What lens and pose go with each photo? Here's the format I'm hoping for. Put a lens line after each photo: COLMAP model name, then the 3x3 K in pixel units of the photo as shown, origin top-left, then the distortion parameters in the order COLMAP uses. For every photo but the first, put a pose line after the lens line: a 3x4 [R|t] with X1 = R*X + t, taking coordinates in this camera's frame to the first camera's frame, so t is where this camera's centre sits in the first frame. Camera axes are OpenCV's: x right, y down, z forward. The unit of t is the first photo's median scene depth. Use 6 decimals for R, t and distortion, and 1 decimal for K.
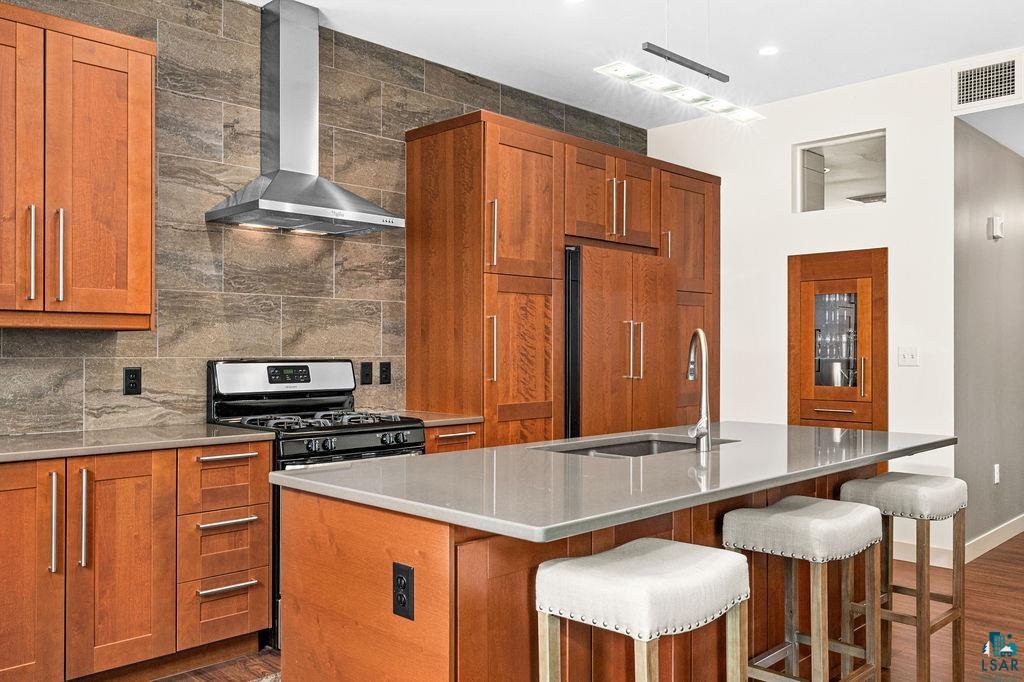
lens RADIAL K [[835.8, 0, 510.2], [0, 835.8, 345.7], [0, 0, 1]] dist [0.001133, -0.000185]
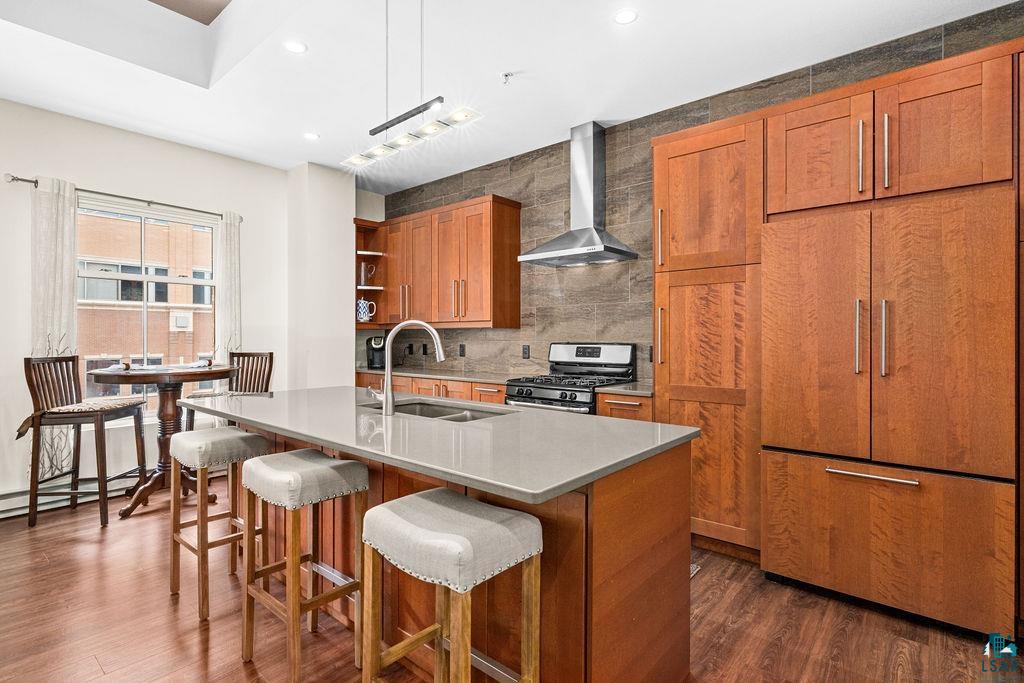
lens RADIAL K [[497.6, 0, 511.5], [0, 497.6, 336.1], [0, 0, 1]] dist [-0.001558, 0.000449]
pose [[0.081539, -0.001555, -0.996669, 0.691392], [0.006651, 0.999977, -0.001016, 0.003096], [0.996648, -0.006547, 0.081548, 0.765375]]
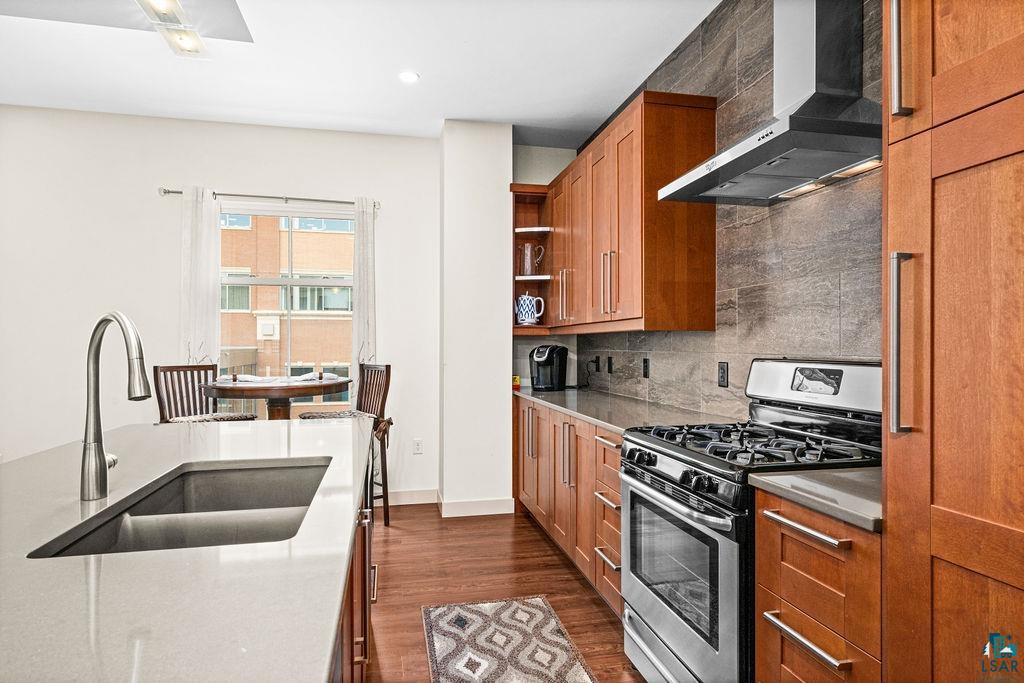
lens RADIAL K [[563.9, 0, 513.6], [0, 563.9, 343.6], [0, 0, 1]] dist [0.001639, 0.002075]
pose [[-0.533818, -0.003374, -0.845592, 0.291354], [0.004361, 0.999968, -0.006743, 0.004412], [0.845588, -0.007287, -0.533786, 1.032209]]
